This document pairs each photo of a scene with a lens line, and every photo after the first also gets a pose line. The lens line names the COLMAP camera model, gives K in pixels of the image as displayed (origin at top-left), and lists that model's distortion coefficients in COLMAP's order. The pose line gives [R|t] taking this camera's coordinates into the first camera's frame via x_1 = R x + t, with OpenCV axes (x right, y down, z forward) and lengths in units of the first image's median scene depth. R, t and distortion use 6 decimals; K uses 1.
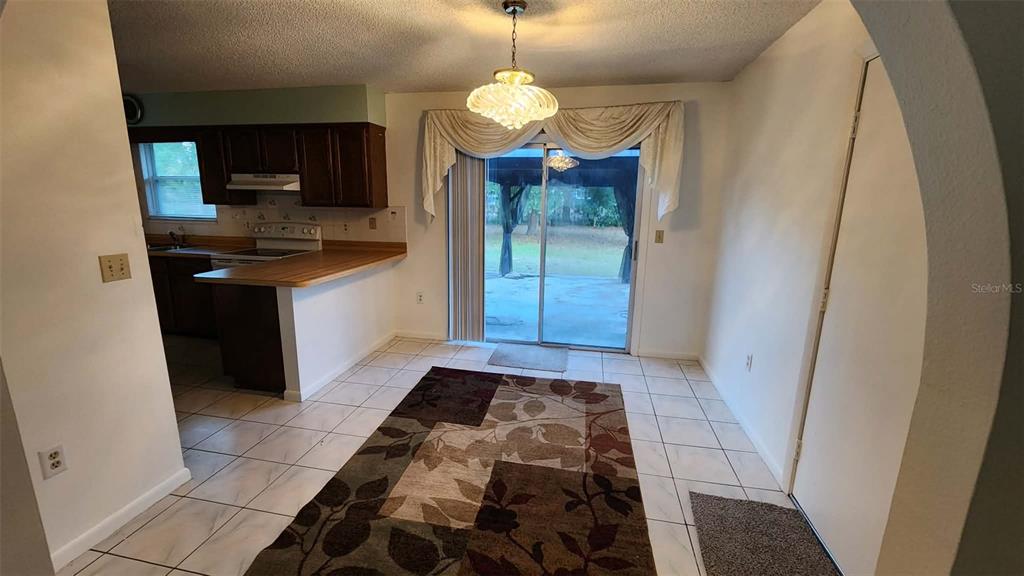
lens RADIAL K [[424.4, 0, 510.7], [0, 424.4, 292.6], [0, 0, 1]] dist [-0.004512, 0.001095]
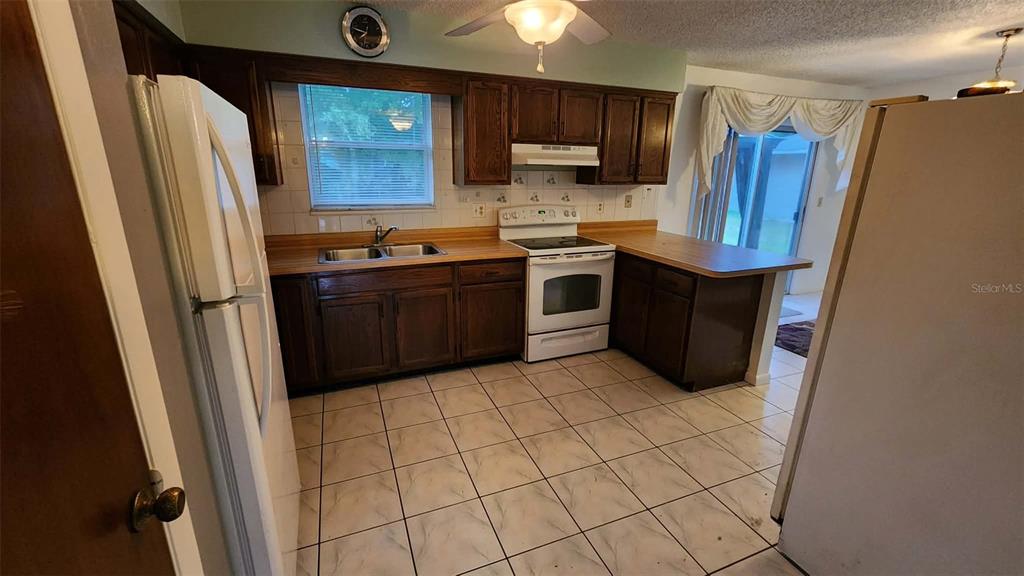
lens RADIAL K [[424.4, 0, 507.2], [0, 424.4, 293.4], [0, 0, 1]] dist [-0.004512, 0.001095]
pose [[0.840546, -0.156526, 0.518635, -1.073474], [0.119374, 0.987333, 0.104514, -0.092476], [-0.528425, -0.025938, 0.848584, 0.340888]]
